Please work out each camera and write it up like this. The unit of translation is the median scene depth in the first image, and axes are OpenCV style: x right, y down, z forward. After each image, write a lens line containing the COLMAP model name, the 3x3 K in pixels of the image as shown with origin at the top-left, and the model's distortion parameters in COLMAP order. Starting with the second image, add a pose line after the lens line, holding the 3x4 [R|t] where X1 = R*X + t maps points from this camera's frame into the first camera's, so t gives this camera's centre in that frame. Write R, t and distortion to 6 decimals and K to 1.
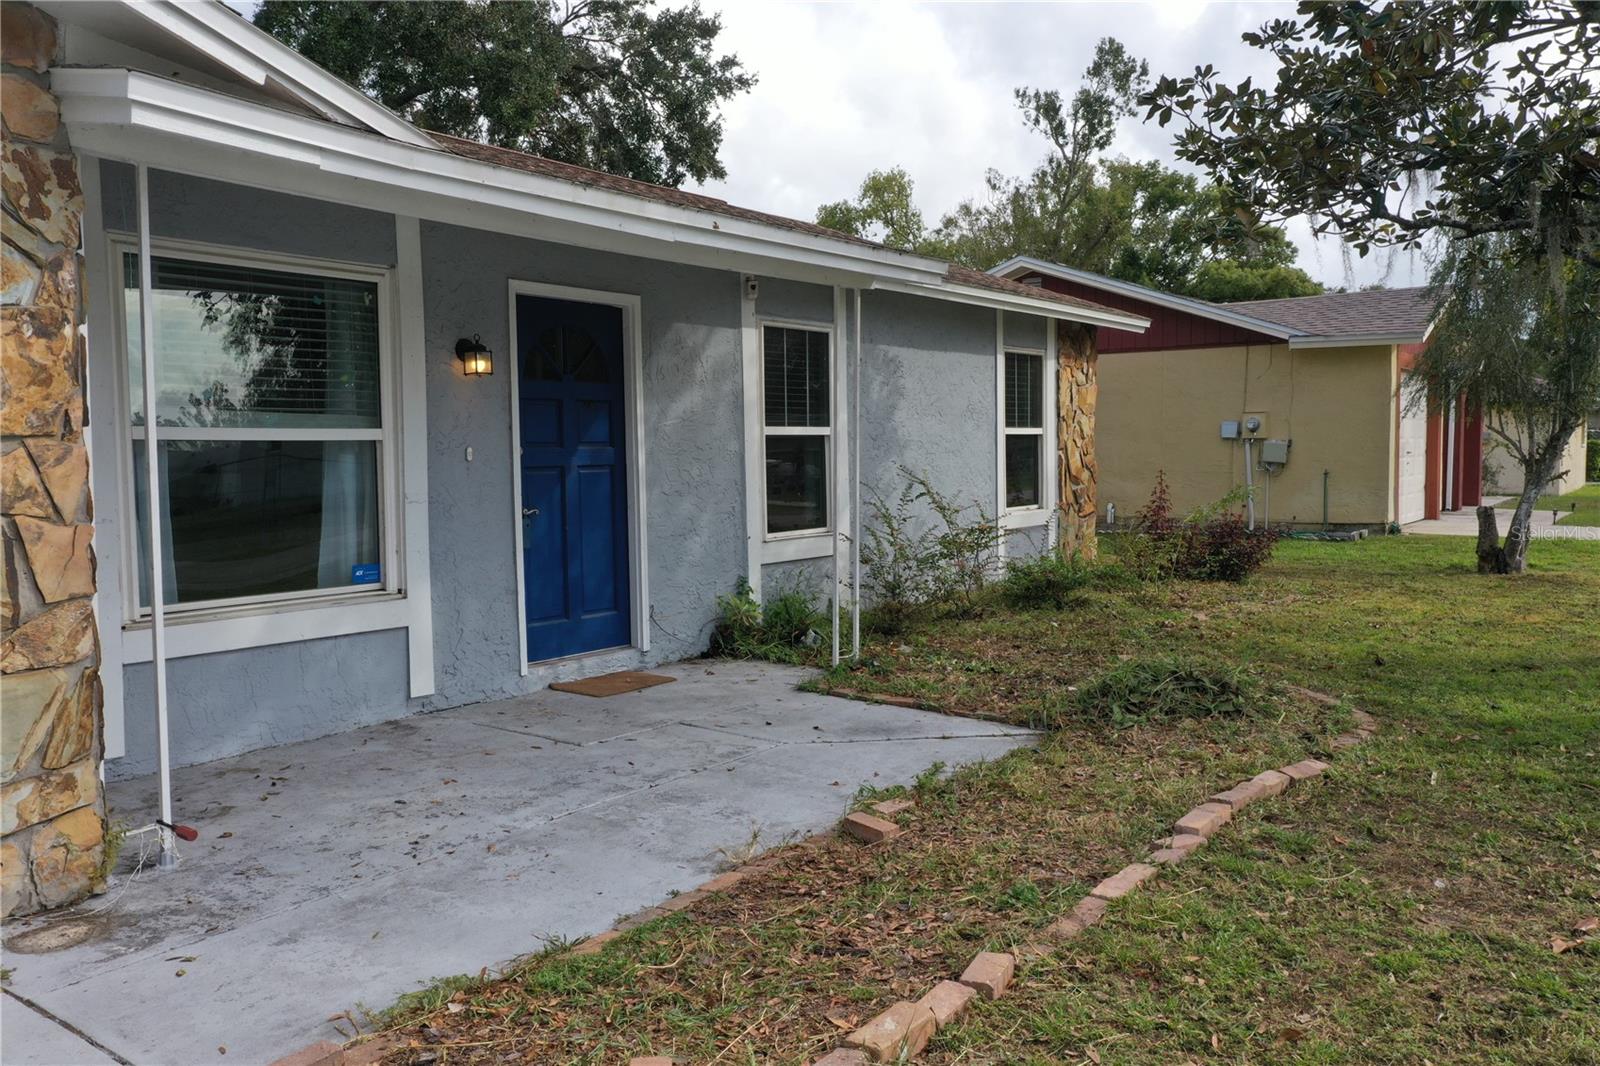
lens RADIAL K [[1276.7, 0, 799.0], [0, 1276.7, 532.3], [0, 0, 1]] dist [0.004839, 0.020033]
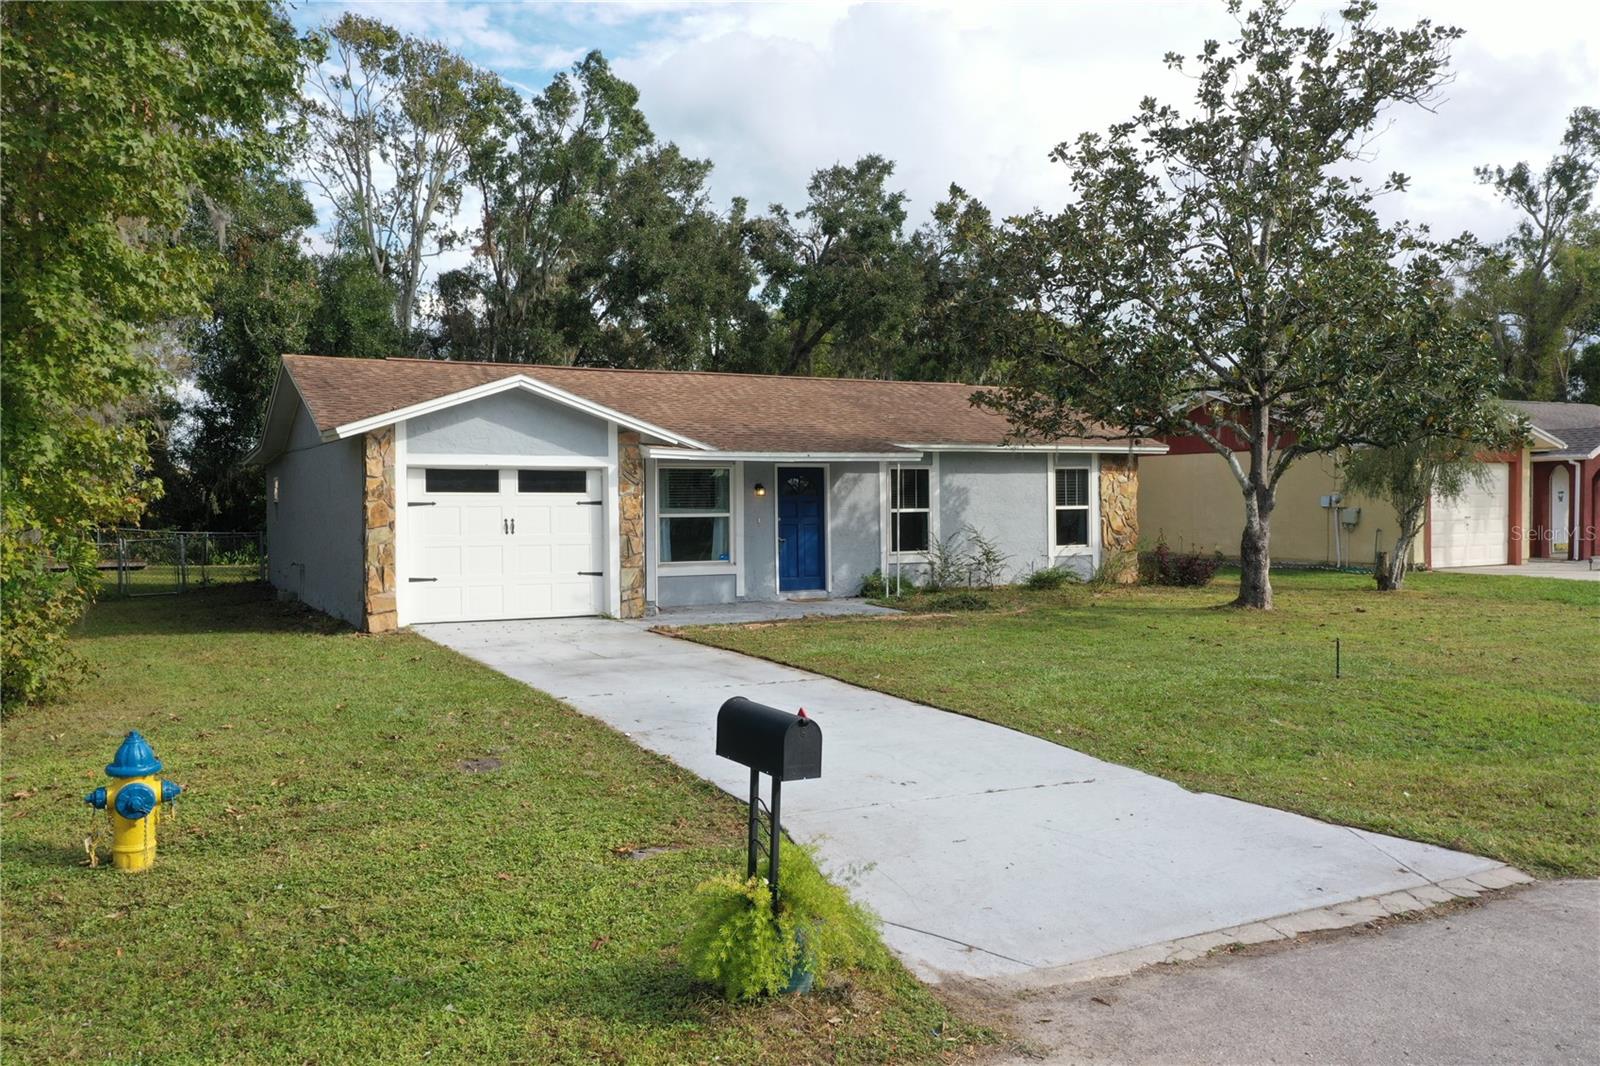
lens RADIAL K [[1276.7, 0, 799.6], [0, 1276.7, 529.2], [0, 0, 1]] dist [0.004839, 0.020033]
pose [[0.900453, 0.011515, -0.434800, 0.594336], [-0.029095, 0.999005, -0.033796, 0.031187], [0.433978, 0.043082, 0.899893, -0.880549]]
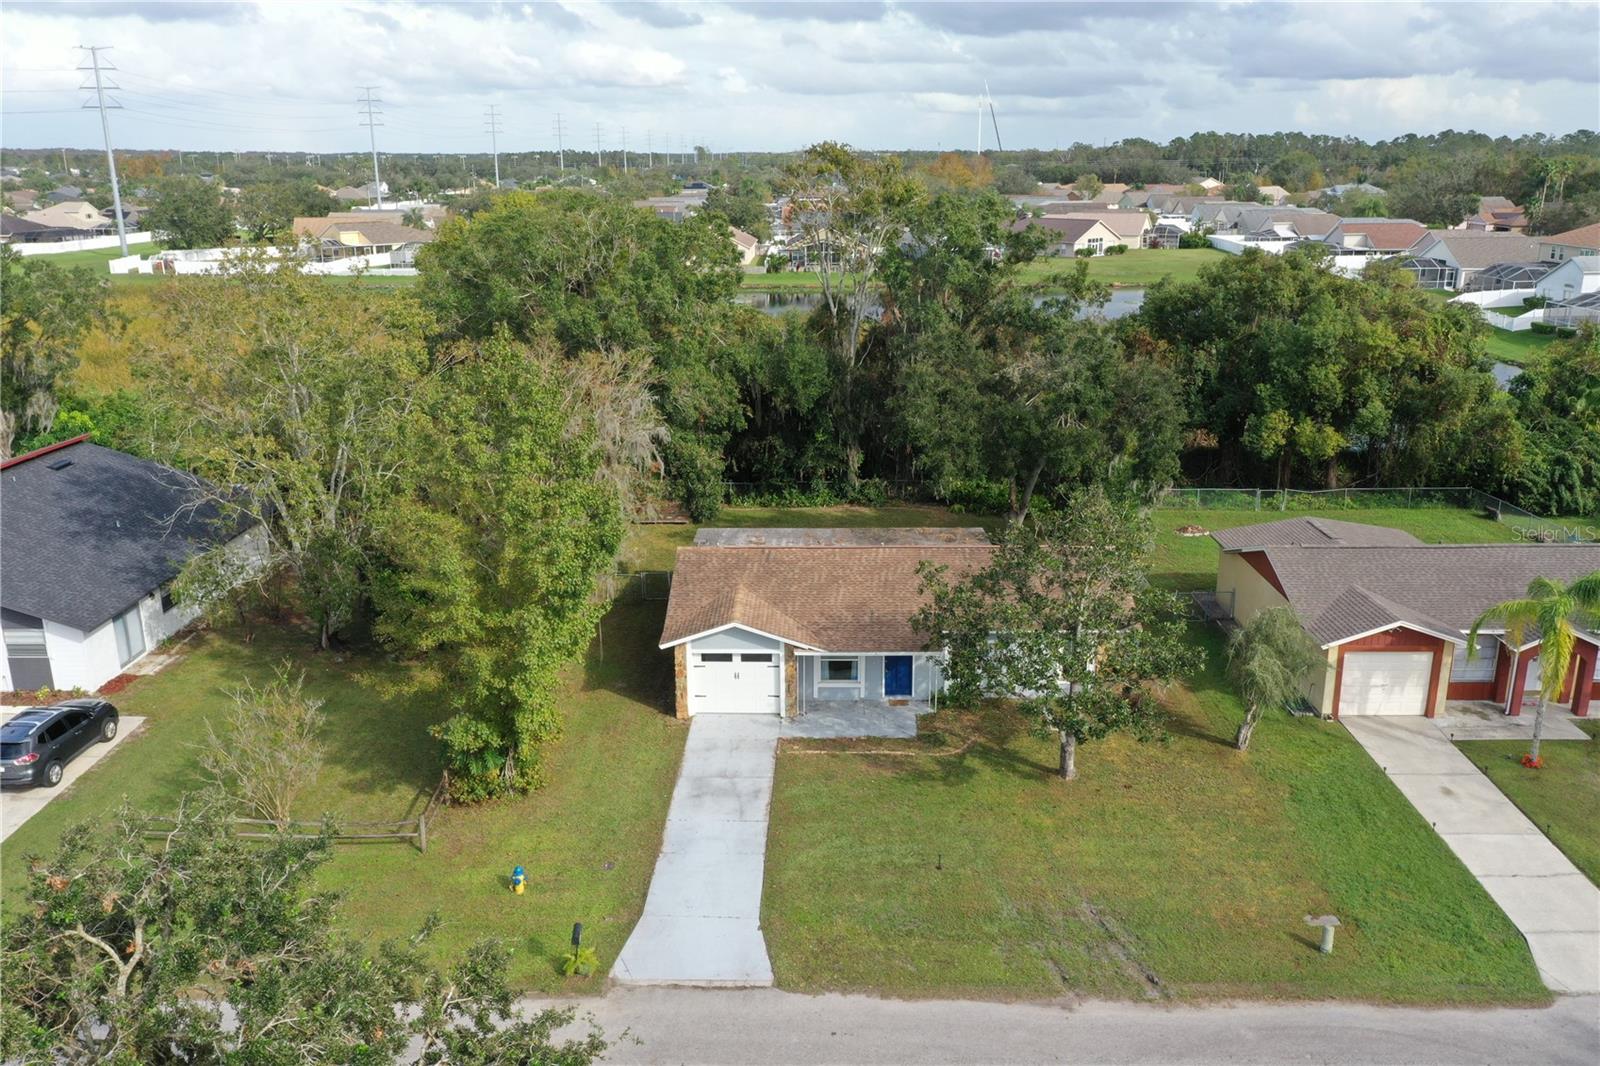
lens RADIAL K [[1276.7, 0, 796.8], [0, 1276.7, 537.5], [0, 0, 1]] dist [0.004839, 0.020033]
pose [[0.568284, 0.239982, -0.787059, 2.156927], [-0.048392, 0.964616, 0.259180, -1.131893], [0.821408, -0.109200, 0.559789, -1.372743]]
